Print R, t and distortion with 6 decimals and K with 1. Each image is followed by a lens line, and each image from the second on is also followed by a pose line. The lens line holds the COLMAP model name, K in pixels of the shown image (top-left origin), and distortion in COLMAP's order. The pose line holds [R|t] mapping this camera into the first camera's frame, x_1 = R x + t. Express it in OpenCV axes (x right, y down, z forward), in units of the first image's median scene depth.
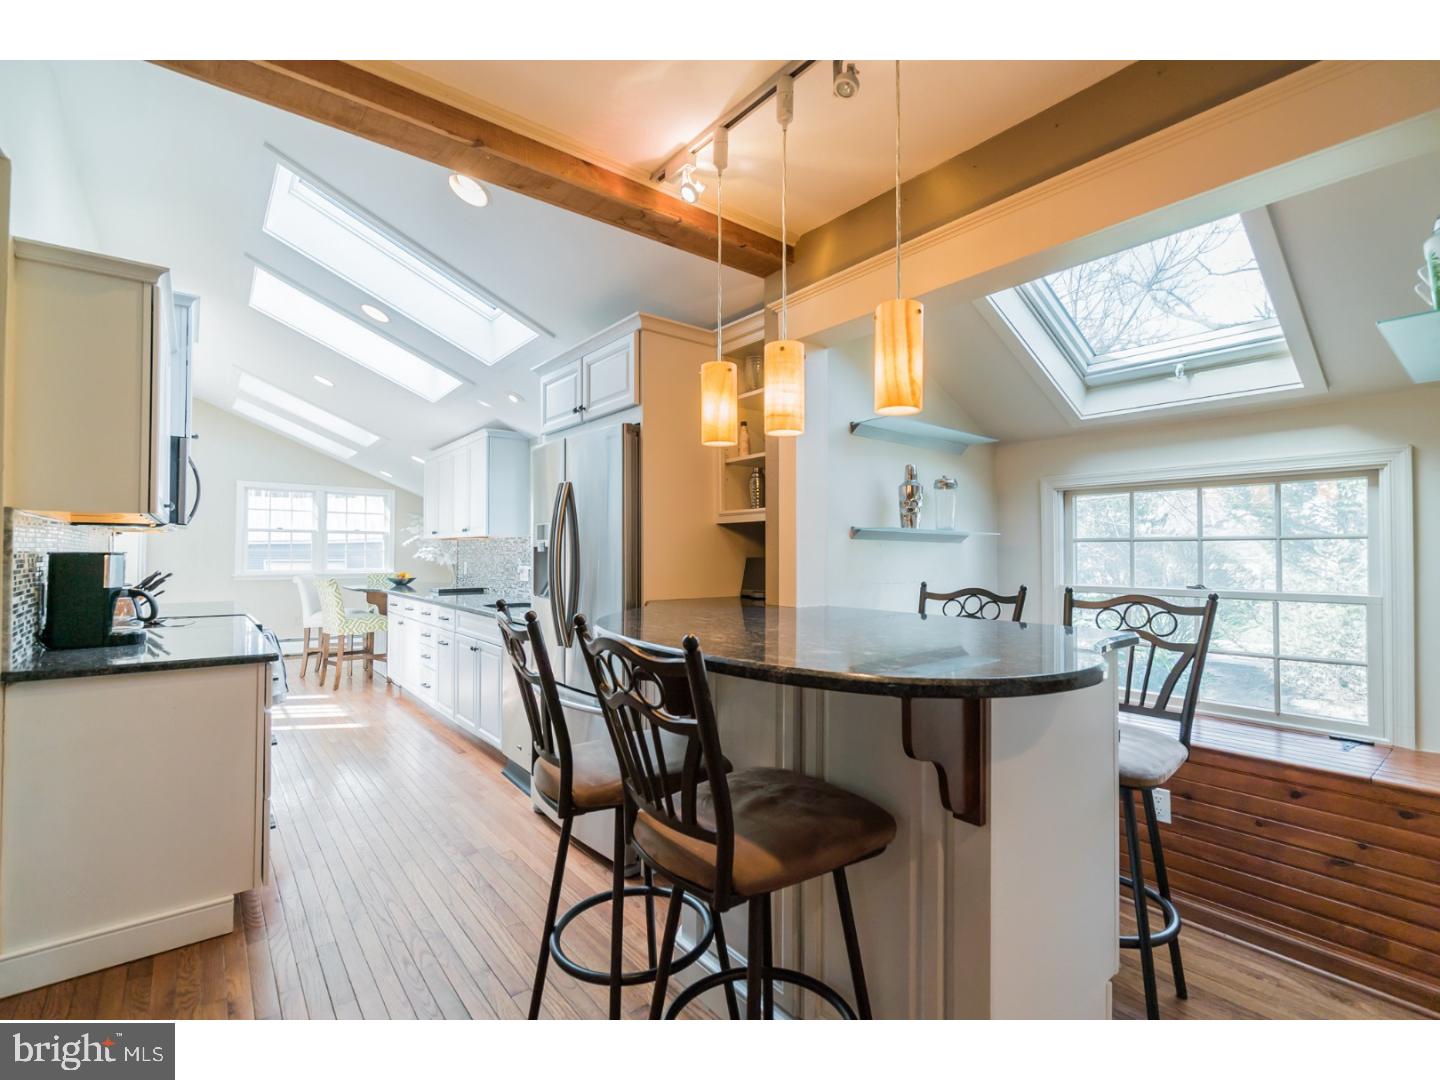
lens RADIAL K [[662.6, 0, 733.7], [0, 662.6, 538.7], [0, 0, 1]] dist [0.005343, 0.000225]
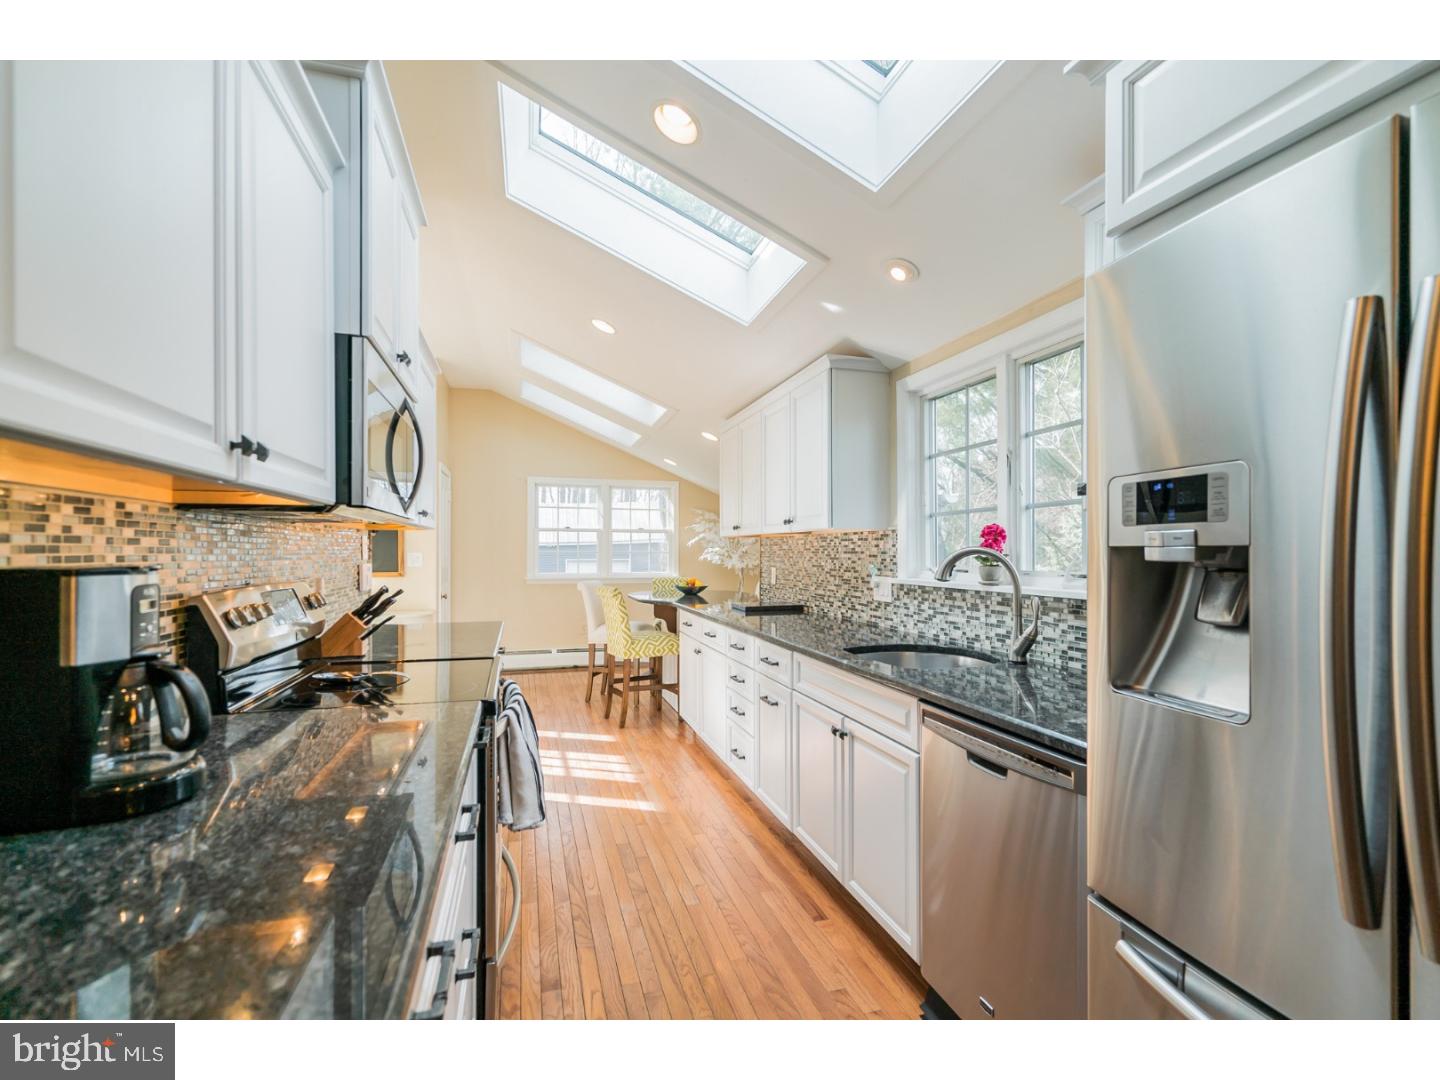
lens RADIAL K [[662.6, 0, 716.3], [0, 662.6, 546.7], [0, 0, 1]] dist [0.005343, 0.000225]
pose [[0.922176, -0.004820, -0.386741, -0.175126], [0.010075, 0.999882, 0.011563, 0.002947], [0.386640, -0.014560, 0.922116, 0.294658]]
